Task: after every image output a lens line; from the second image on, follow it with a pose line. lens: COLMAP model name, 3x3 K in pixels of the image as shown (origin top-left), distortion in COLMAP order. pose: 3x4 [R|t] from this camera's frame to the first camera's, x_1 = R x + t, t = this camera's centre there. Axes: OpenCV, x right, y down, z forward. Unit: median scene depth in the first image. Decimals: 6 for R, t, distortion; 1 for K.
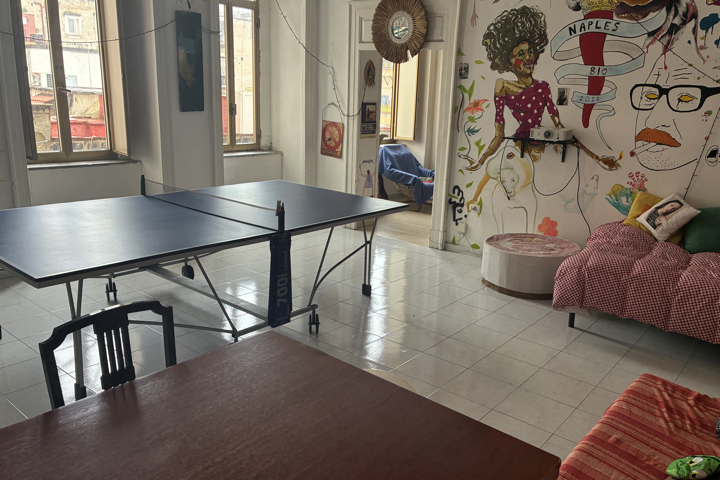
lens RADIAL K [[559.5, 0, 360.0], [0, 559.5, 240.0], [0, 0, 1]] dist [0.072574, -0.073286]
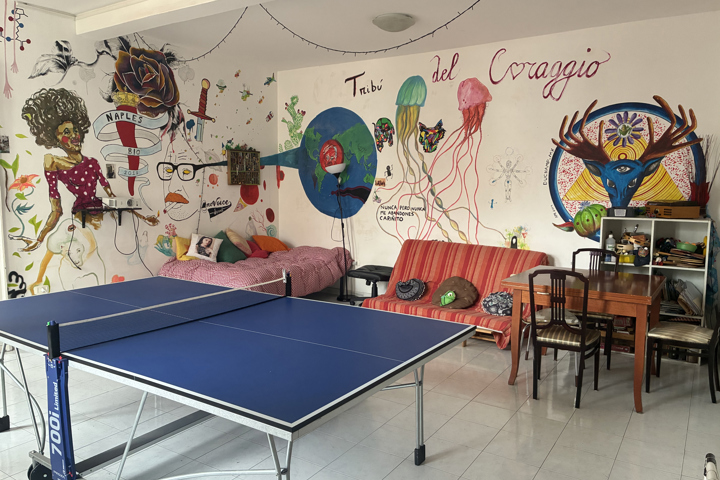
lens RADIAL K [[559.5, 0, 360.0], [0, 559.5, 240.0], [0, 0, 1]] dist [0.072574, -0.073286]
pose [[-0.117825, -0.148148, 0.981921, -0.846948], [0.233798, 0.956874, 0.172424, -0.193024], [-0.965120, 0.249887, -0.078107, 0.611326]]
